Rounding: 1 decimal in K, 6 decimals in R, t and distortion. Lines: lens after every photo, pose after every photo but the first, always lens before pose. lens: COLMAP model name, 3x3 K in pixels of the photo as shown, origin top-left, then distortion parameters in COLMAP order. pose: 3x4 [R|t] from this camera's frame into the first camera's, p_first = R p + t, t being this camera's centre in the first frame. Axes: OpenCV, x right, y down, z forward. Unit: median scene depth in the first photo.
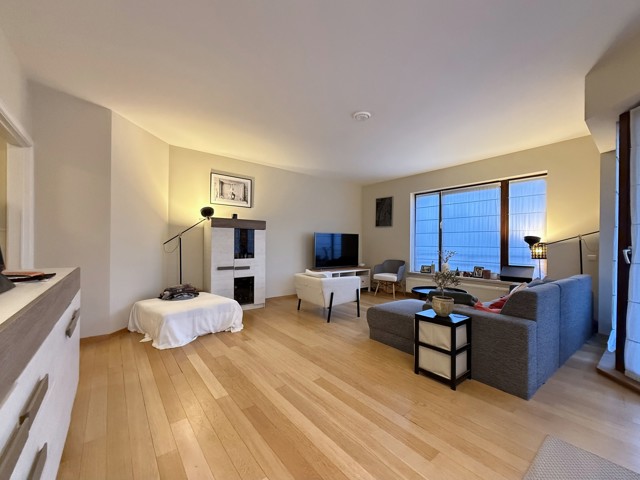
lens RADIAL K [[260.2, 0, 319.4], [0, 260.2, 242.8], [0, 0, 1]] dist [0.001612, 0.000158]
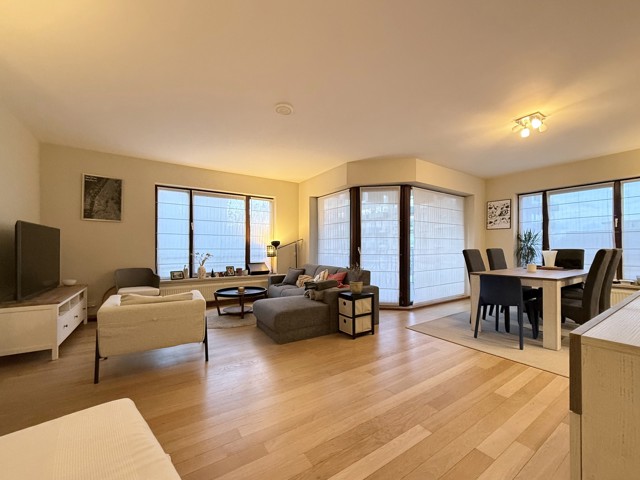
lens RADIAL K [[260.2, 0, 324.3], [0, 260.2, 248.5], [0, 0, 1]] dist [0.001612, 0.000158]
pose [[0.079770, -0.008168, 0.996780, -0.485368], [-0.005505, 0.999948, 0.008635, 0.001362], [-0.996798, -0.006176, 0.079721, 0.495448]]
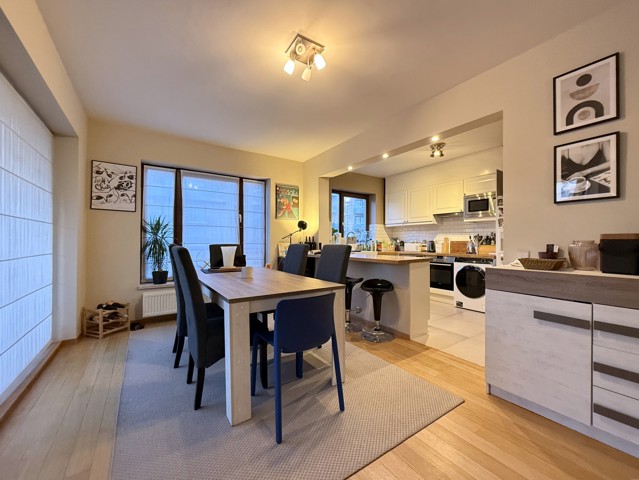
lens RADIAL K [[259.1, 0, 323.5], [0, 259.1, 239.3], [0, 0, 1]] dist [-0.001831, 0.000239]
pose [[-0.997541, -0.011068, 0.069204, 0.139861], [-0.012280, 0.999778, -0.017112, 0.001800], [-0.068999, -0.017919, -0.997456, 0.462766]]
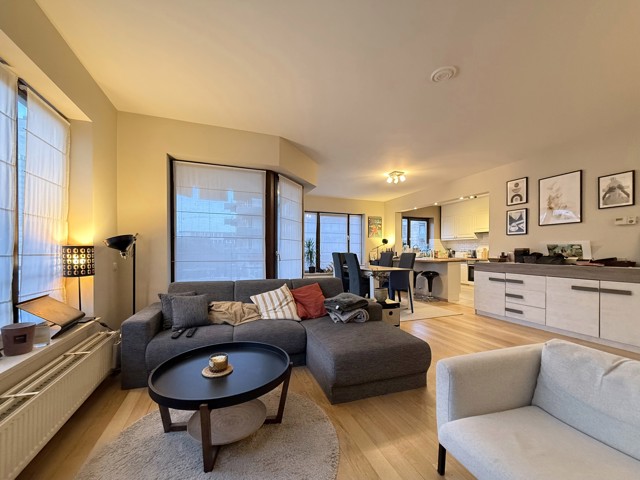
lens RADIAL K [[260.2, 0, 324.9], [0, 260.2, 254.1], [0, 0, 1]] dist [0.001612, 0.000158]
pose [[-0.956403, -0.012552, 0.291780, 0.169811], [-0.011210, 0.999918, 0.006271, 0.006540], [-0.291835, 0.002726, -0.956465, 1.143508]]
